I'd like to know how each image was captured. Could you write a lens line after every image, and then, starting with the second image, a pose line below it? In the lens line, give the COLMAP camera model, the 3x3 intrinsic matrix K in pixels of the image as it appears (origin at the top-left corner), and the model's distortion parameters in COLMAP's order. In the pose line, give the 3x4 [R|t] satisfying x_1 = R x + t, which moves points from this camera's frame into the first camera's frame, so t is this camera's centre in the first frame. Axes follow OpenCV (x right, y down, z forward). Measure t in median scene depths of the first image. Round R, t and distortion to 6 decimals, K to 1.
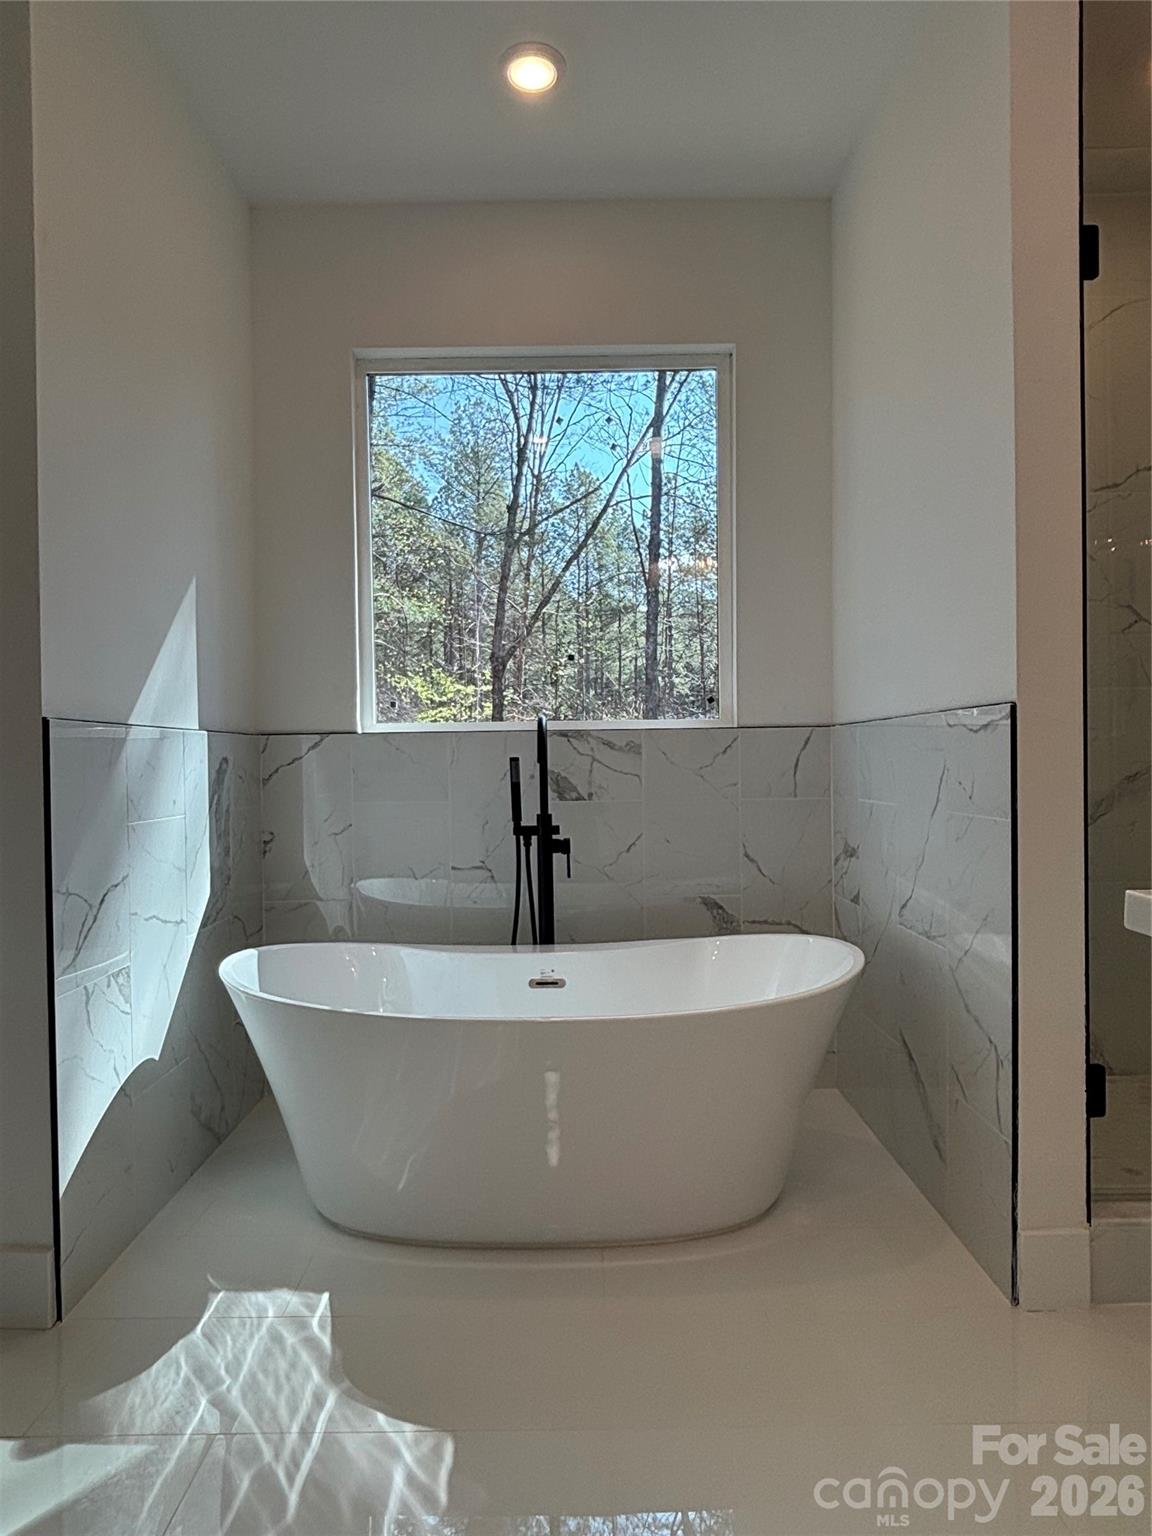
lens RADIAL K [[909.8, 0, 576.0], [0, 909.8, 768.0], [0, 0, 1]] dist [0.025094, -0.002042]
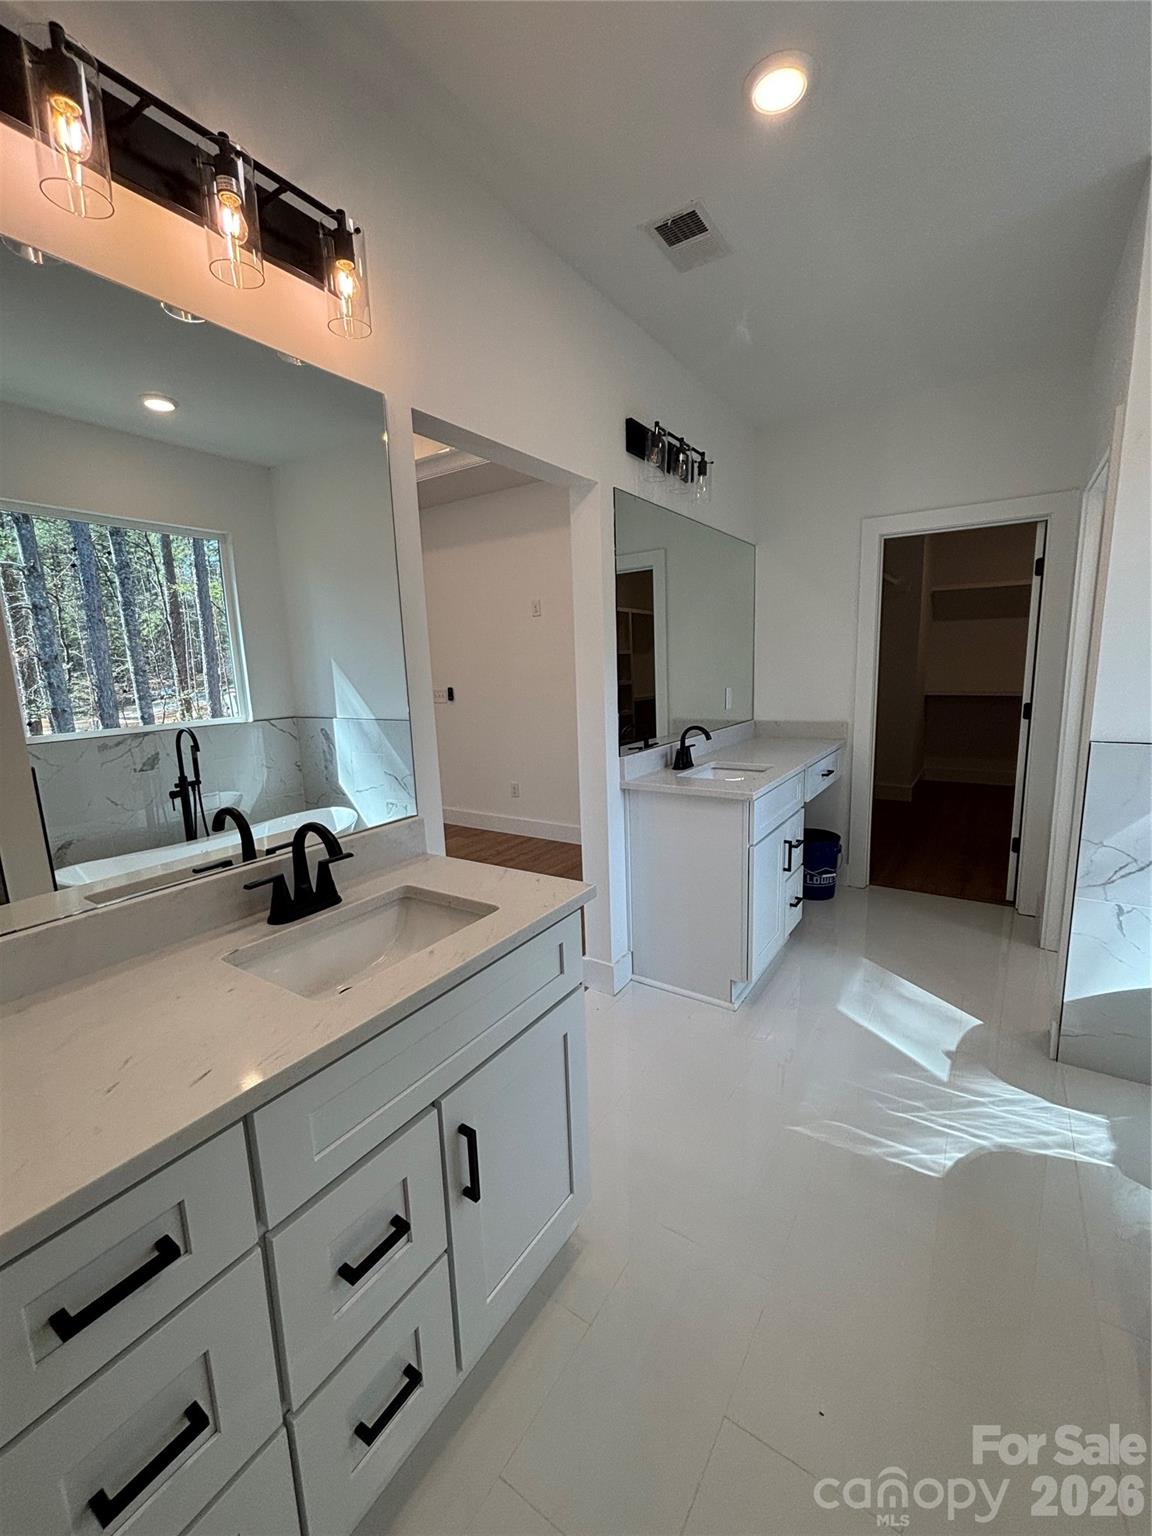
lens RADIAL K [[622.5, 0, 576.0], [0, 622.5, 768.0], [0, 0, 1]] dist [-0.001294, -0.000094]
pose [[-0.542594, 0.169015, -0.822815, 1.099145], [0.038145, 0.983495, 0.176866, -0.296032], [0.839128, 0.064580, -0.540086, 0.996772]]
